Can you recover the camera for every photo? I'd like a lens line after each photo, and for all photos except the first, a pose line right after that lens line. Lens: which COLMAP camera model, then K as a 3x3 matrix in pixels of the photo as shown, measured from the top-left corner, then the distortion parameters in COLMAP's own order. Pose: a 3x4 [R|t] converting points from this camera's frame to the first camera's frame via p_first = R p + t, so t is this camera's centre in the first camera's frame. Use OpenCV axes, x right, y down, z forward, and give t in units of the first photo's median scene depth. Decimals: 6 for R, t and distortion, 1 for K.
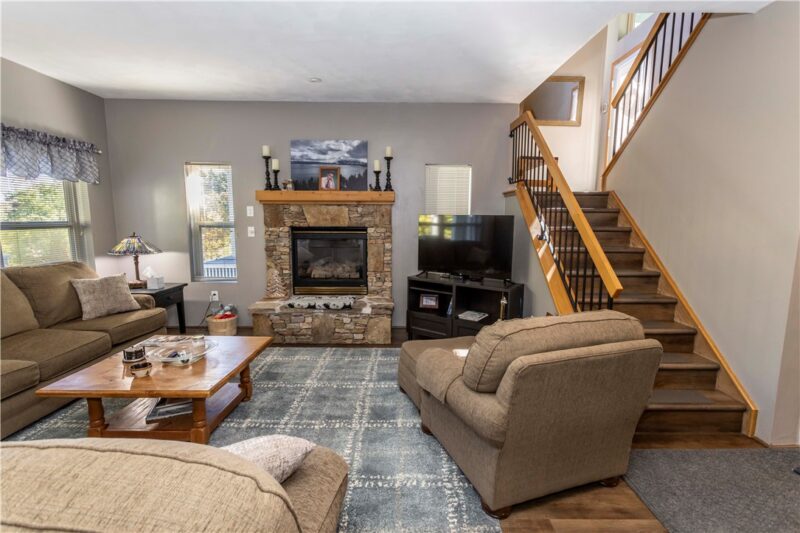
lens RADIAL K [[374.6, 0, 403.7], [0, 374.6, 265.4], [0, 0, 1]] dist [-0.000953, 0.005024]
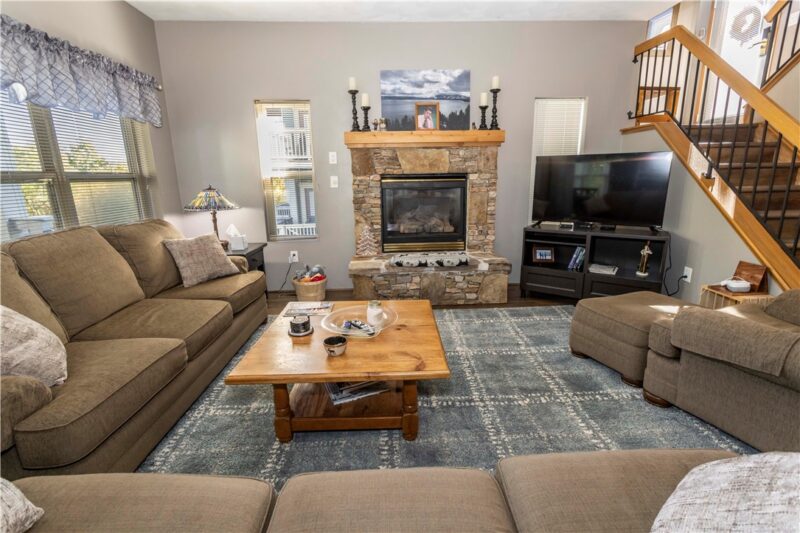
lens RADIAL K [[374.6, 0, 401.8], [0, 374.6, 262.0], [0, 0, 1]] dist [-0.000953, 0.005024]
pose [[0.999178, -0.030221, 0.027022, -0.297412], [0.027402, 0.994689, 0.099214, 0.014156], [-0.029877, -0.098392, 0.994699, 0.115669]]
